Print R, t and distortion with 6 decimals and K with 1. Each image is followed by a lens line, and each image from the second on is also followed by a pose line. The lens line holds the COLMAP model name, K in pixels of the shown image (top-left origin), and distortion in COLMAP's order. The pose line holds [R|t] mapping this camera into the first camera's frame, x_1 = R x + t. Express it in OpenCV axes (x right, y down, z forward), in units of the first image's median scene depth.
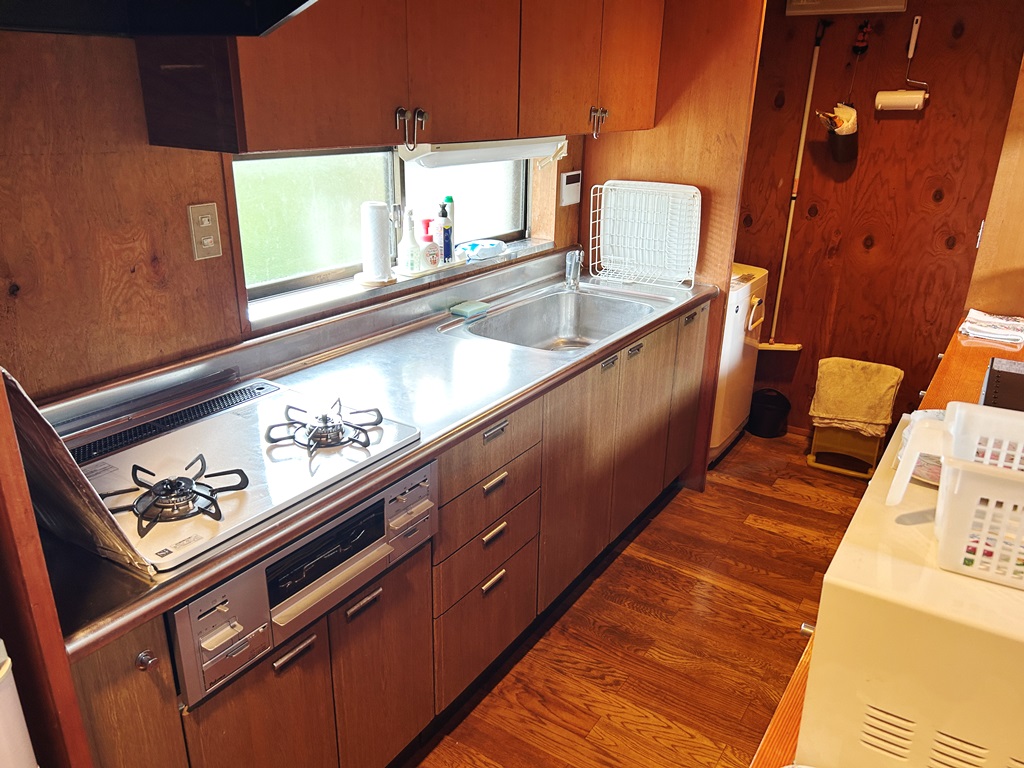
lens RADIAL K [[773.6, 0, 512.8], [0, 773.6, 385.8], [0, 0, 1]] dist [0.056804, -0.005060]
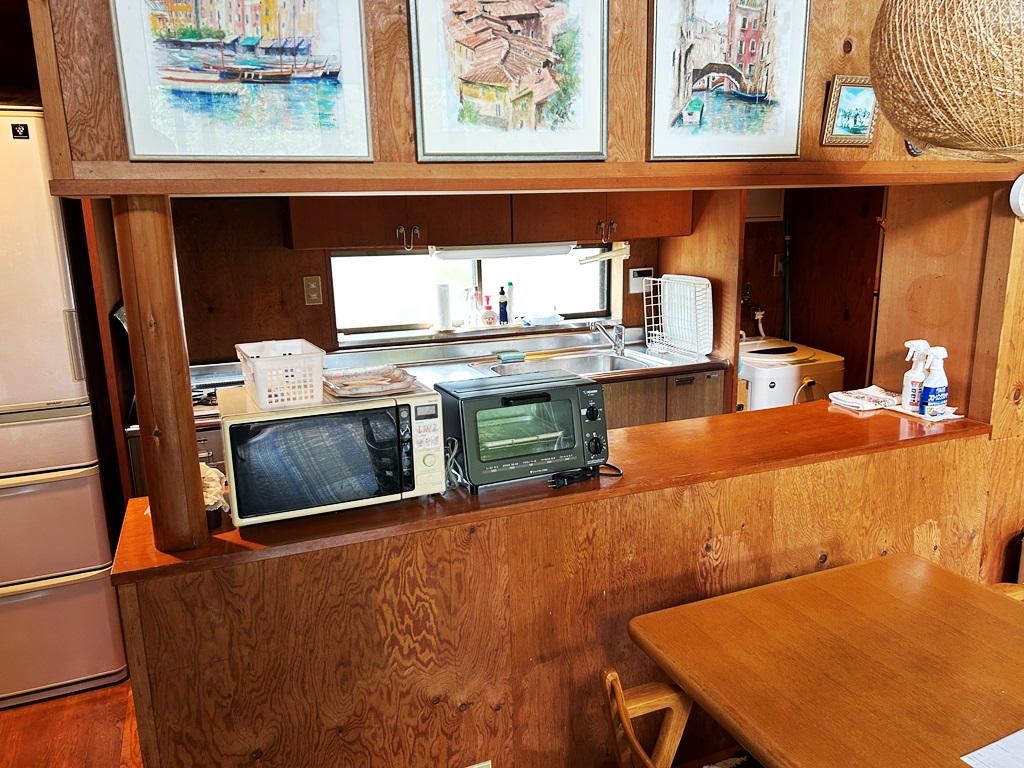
lens RADIAL K [[773.6, 0, 512.4], [0, 773.6, 386.1], [0, 0, 1]] dist [0.056804, -0.005060]
pose [[0.824987, 0.086793, -0.558447, 0.694385], [-0.164722, 0.982161, -0.090696, 0.080273], [0.540614, 0.166812, 0.824567, -0.176927]]
